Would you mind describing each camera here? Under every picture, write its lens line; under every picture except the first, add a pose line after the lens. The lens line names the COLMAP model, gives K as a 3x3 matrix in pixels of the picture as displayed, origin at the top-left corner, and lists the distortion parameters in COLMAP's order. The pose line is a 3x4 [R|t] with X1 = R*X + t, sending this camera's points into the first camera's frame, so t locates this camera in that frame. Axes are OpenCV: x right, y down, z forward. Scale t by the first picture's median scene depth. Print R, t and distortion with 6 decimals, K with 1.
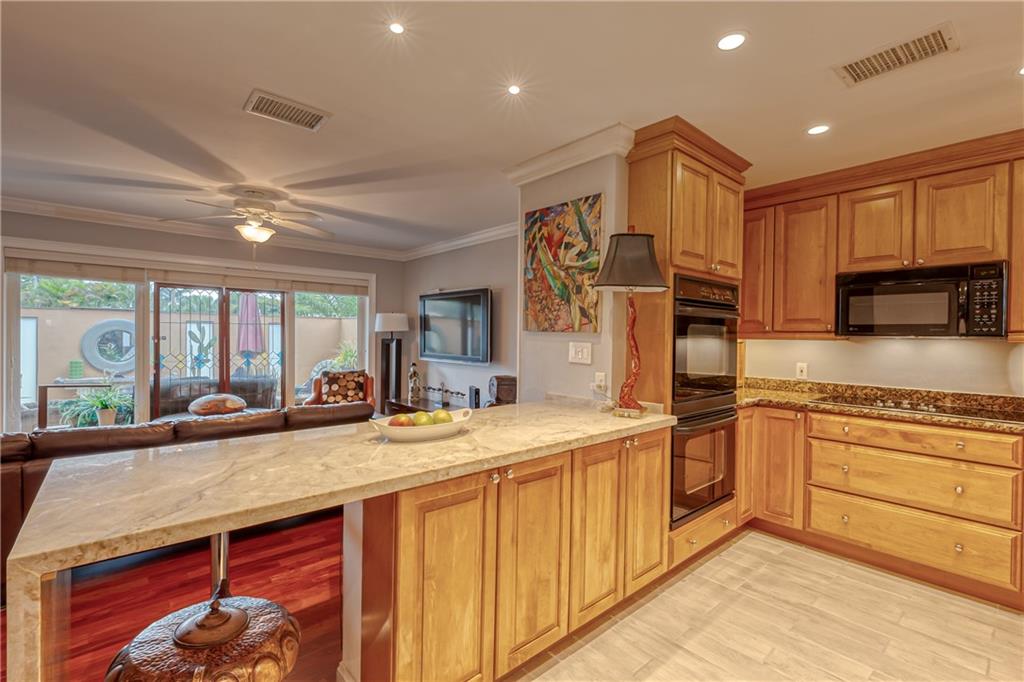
lens RADIAL K [[454.3, 0, 511.3], [0, 454.3, 340.5], [0, 0, 1]] dist [0.000723, -0.000073]
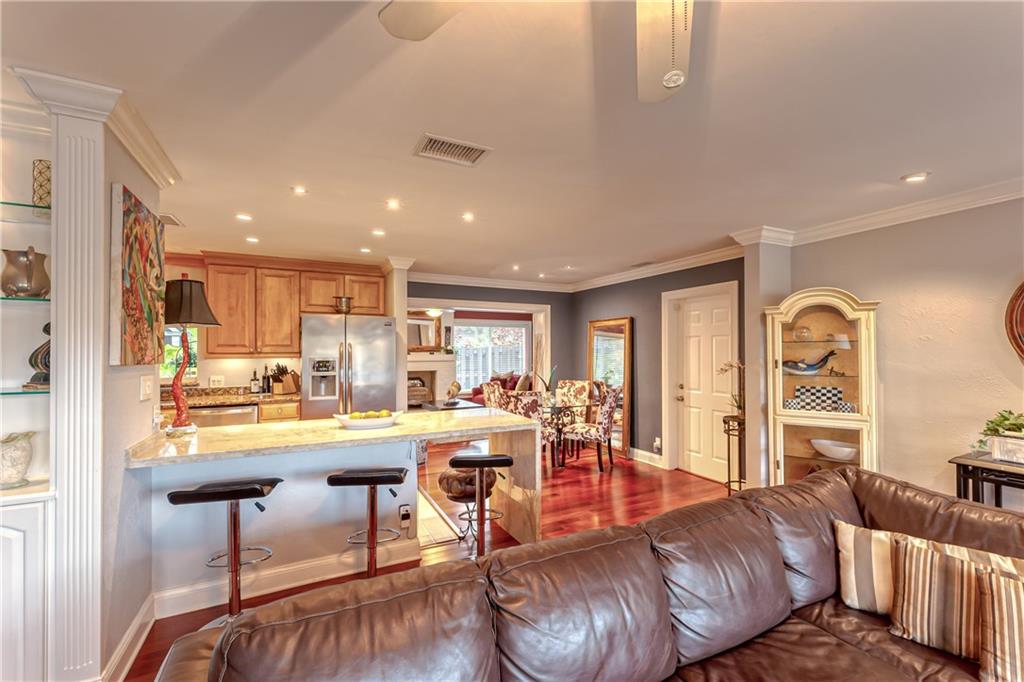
lens RADIAL K [[422.0, 0, 513.5], [0, 422.0, 346.6], [0, 0, 1]] dist [0.000971, 0.000077]
pose [[-0.969120, -0.008784, 0.246432, -0.688979], [-0.007263, 0.999949, 0.007083, -0.059044], [-0.246482, 0.005074, -0.969134, 1.508133]]
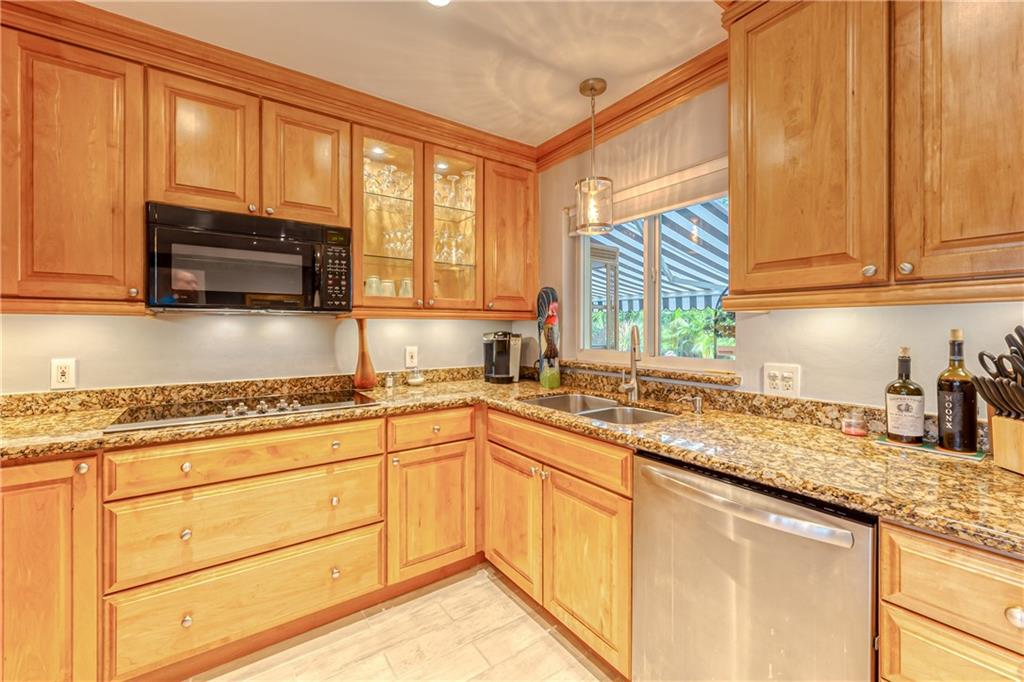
lens RADIAL K [[417.4, 0, 512.8], [0, 417.4, 328.1], [0, 0, 1]] dist [0.000694, -0.000070]
pose [[0.098699, -0.011454, 0.995051, 0.238322], [0.012438, 0.999870, 0.010276, 0.017516], [-0.995040, 0.011363, 0.098828, 0.505929]]
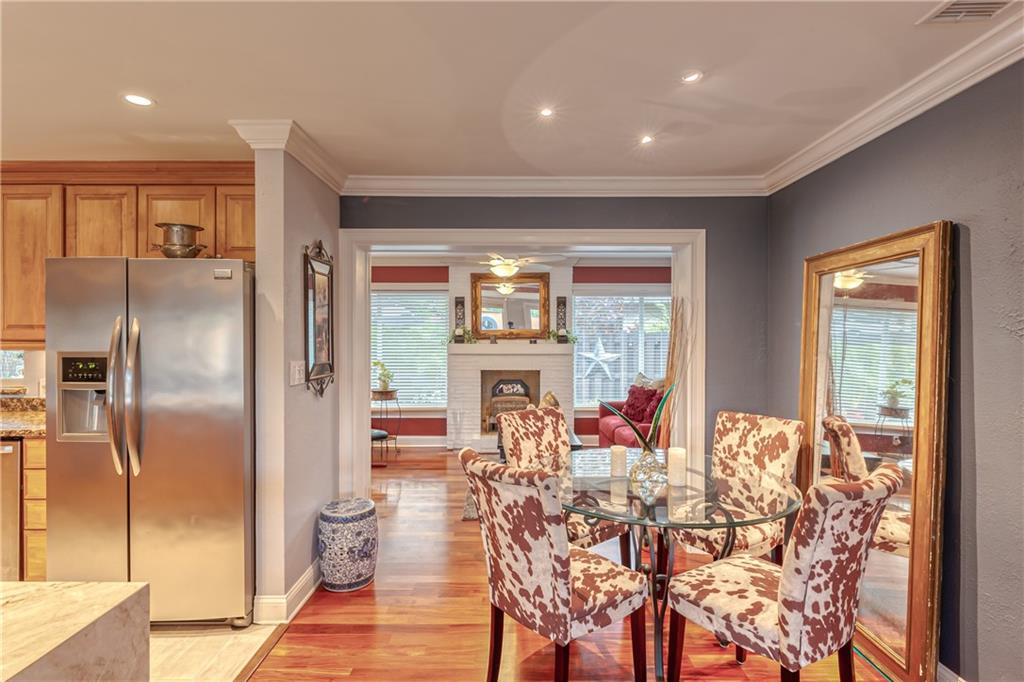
lens RADIAL K [[501.9, 0, 512.0], [0, 501.9, 339.1], [0, 0, 1]] dist [-0.002278, -0.000148]
pose [[-0.756405, -0.015460, 0.653921, -0.733893], [-0.001944, 0.999769, 0.021387, -0.042768], [-0.654101, 0.014906, -0.756260, 0.378302]]
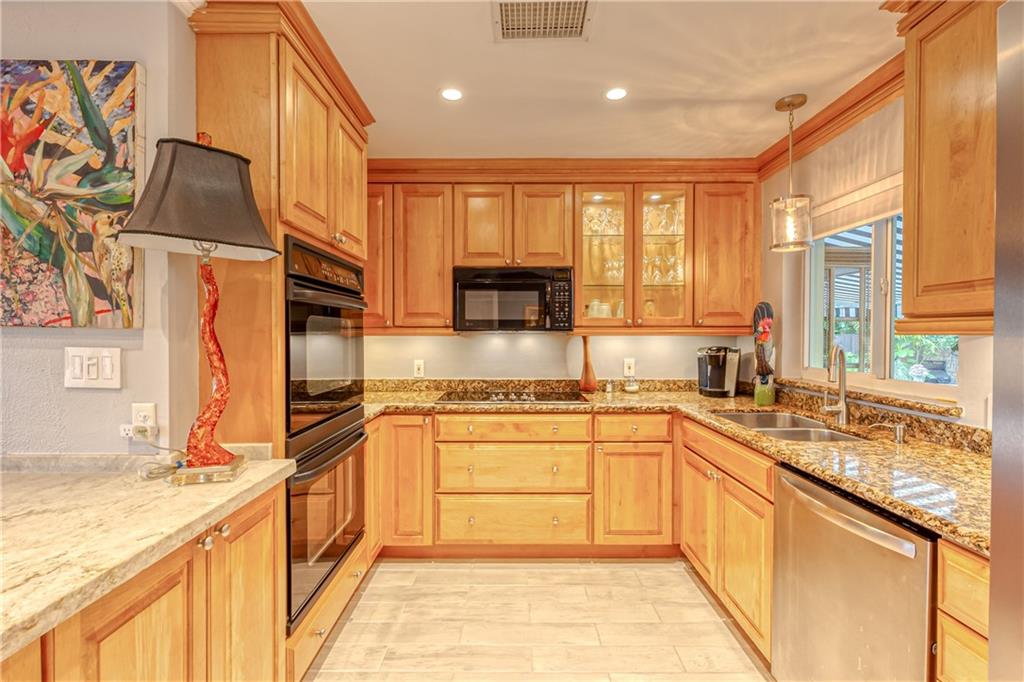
lens RADIAL K [[454.3, 0, 511.3], [0, 454.3, 340.5], [0, 0, 1]] dist [0.000723, -0.000073]
pose [[0.658643, -0.022836, 0.752109, 0.072142], [0.016414, 0.999738, 0.015980, -0.003843], [-0.752276, 0.001820, 0.658845, 0.288205]]
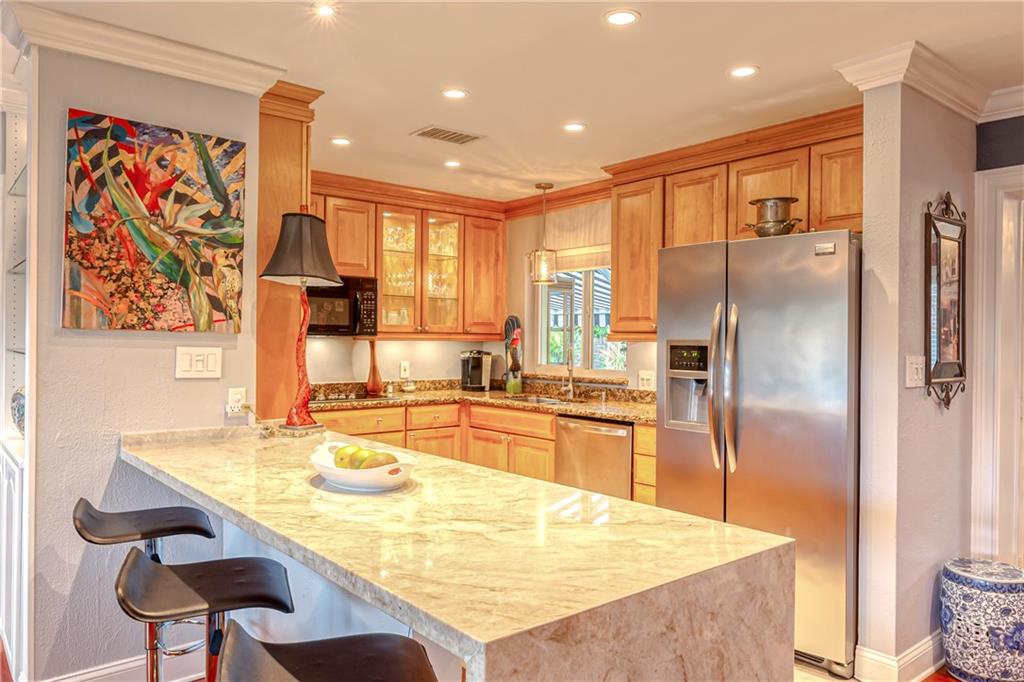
lens RADIAL K [[718.2, 0, 514.8], [0, 718.2, 341.9], [0, 0, 1]] dist [0.002316, 0.000757]
pose [[0.018761, -0.013818, 0.999728, -0.842888], [0.001995, 0.999903, 0.013783, -0.016446], [-0.999822, 0.001736, 0.018787, 0.477347]]
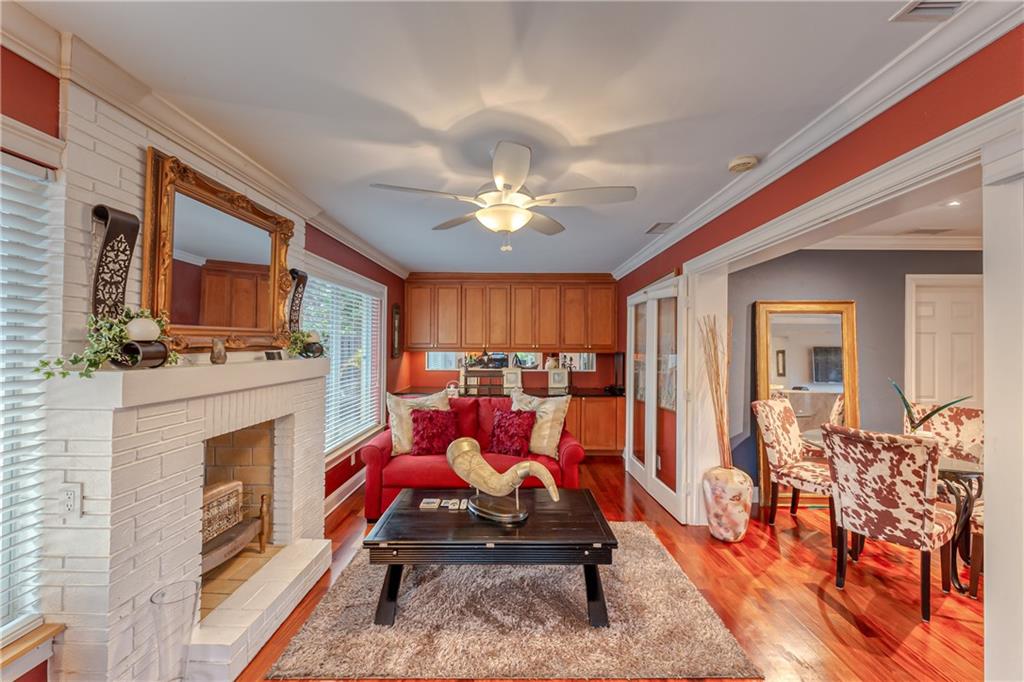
lens RADIAL K [[412.0, 0, 512.0], [0, 412.0, 341.0], [0, 0, 1]] dist [-0.000386, -0.000217]
pose [[-0.671721, -0.025067, -0.740380, 0.994842], [-0.025728, 0.999614, -0.010501, -0.016945], [0.740357, 0.011995, -0.672107, -0.434295]]
